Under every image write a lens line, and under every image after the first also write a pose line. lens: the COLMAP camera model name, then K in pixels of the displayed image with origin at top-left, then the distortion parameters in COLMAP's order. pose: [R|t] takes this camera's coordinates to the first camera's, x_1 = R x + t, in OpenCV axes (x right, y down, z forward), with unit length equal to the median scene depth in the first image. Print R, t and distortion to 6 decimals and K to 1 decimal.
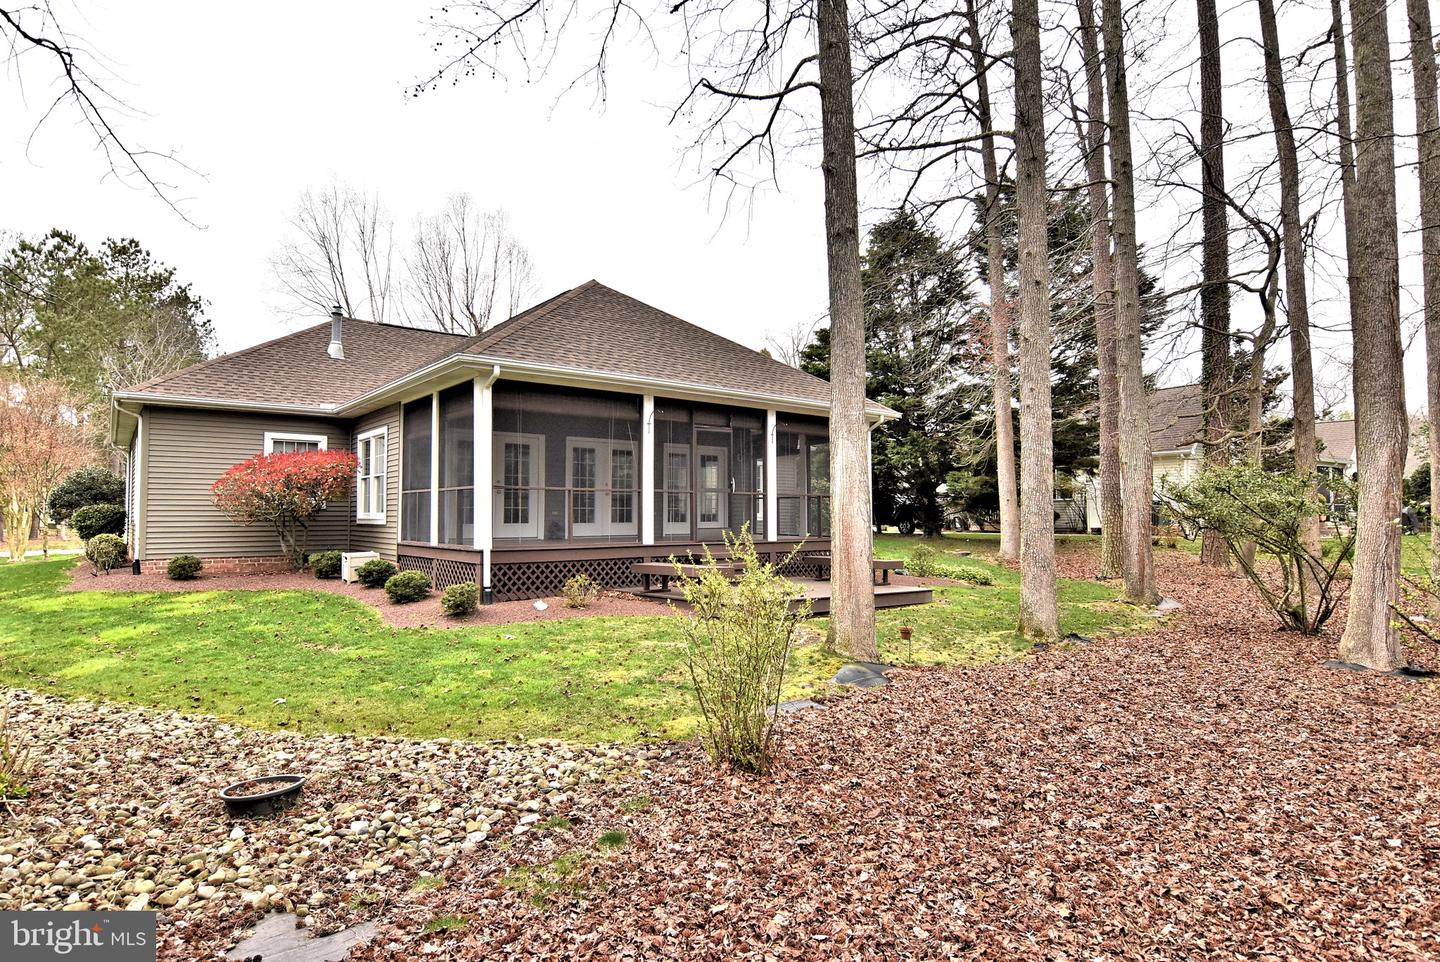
lens RADIAL K [[763.9, 0, 723.2], [0, 763.9, 480.4], [0, 0, 1]] dist [0.003455, -0.016899]
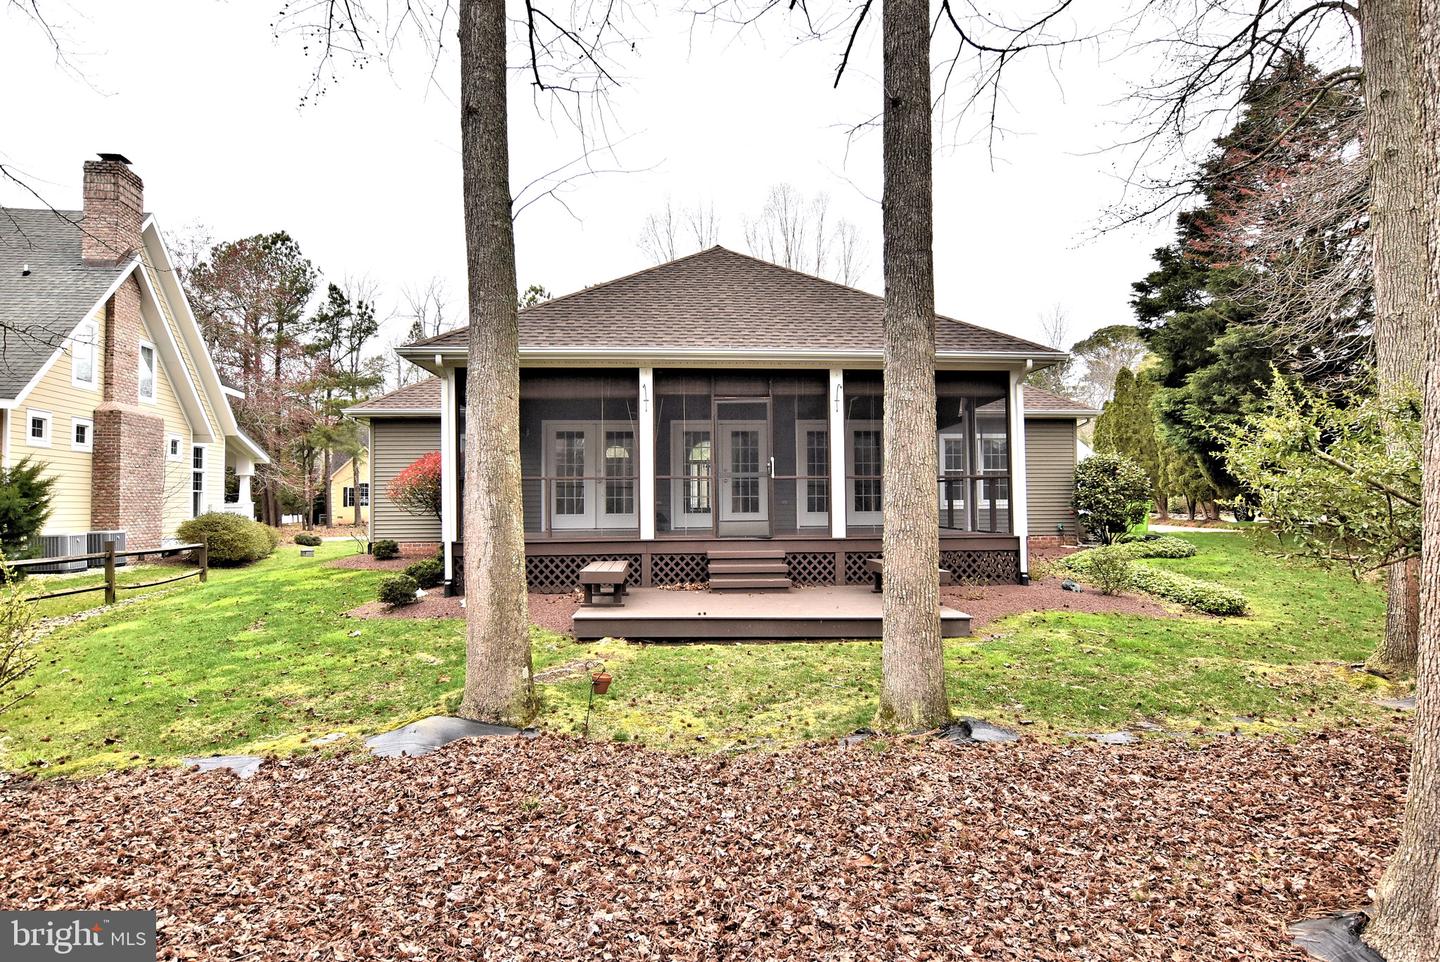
lens RADIAL K [[763.9, 0, 719.7], [0, 763.9, 486.0], [0, 0, 1]] dist [0.003455, -0.016899]
pose [[0.820852, -0.017231, -0.570881, 0.445890], [0.031196, 0.999405, 0.014690, 0.012632], [0.570288, -0.029868, 0.820902, 0.318184]]
